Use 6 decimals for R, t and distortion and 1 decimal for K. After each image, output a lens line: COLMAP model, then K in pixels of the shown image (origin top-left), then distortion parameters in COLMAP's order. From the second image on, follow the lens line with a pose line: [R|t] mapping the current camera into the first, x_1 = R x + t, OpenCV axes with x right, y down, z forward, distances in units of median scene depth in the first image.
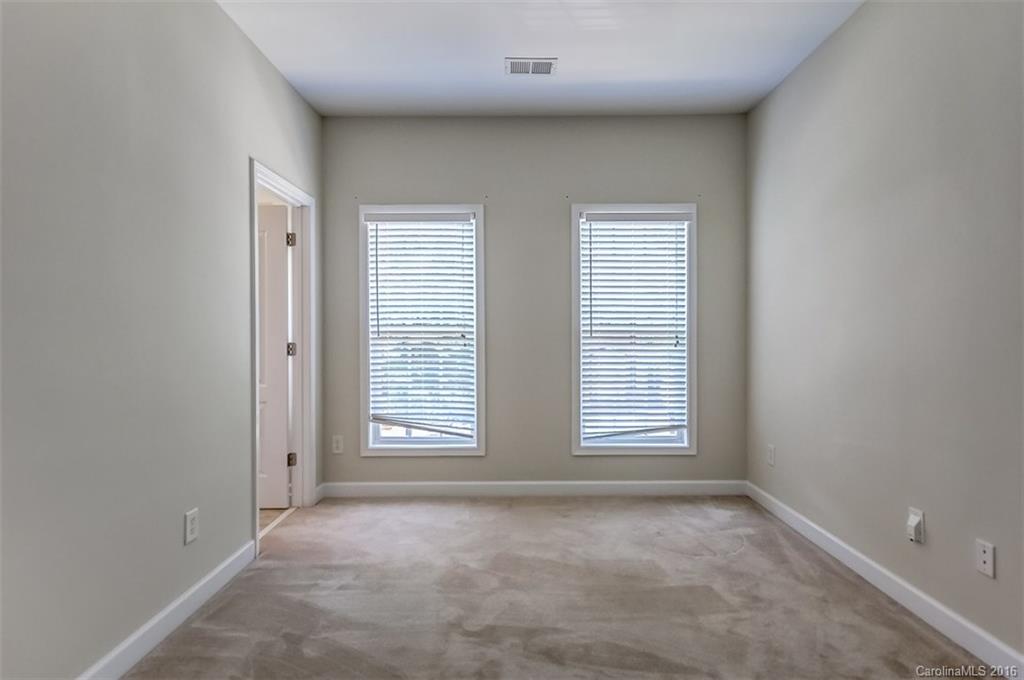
lens RADIAL K [[493.5, 0, 518.6], [0, 493.5, 322.3], [0, 0, 1]] dist [0.000136, 0.000119]
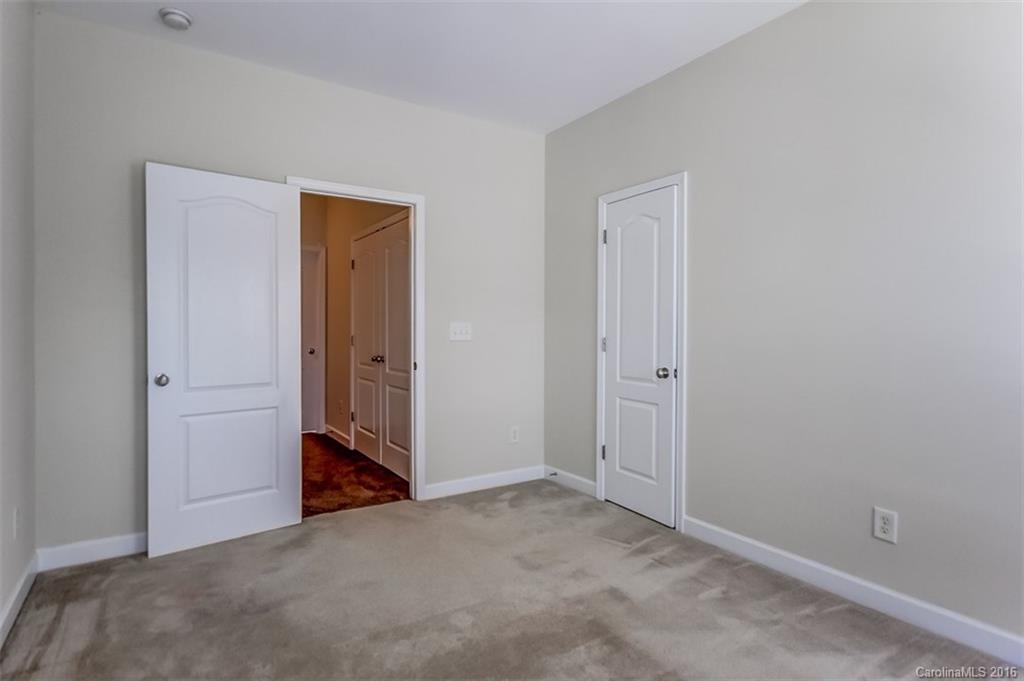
lens RADIAL K [[528.8, 0, 512.5], [0, 528.8, 334.7], [0, 0, 1]] dist [0.016767, -0.005181]
pose [[-0.835717, 0.010236, -0.549065, 0.539805], [0.007422, 0.999945, 0.007345, 0.021034], [0.549110, 0.002063, -0.835747, 1.496373]]
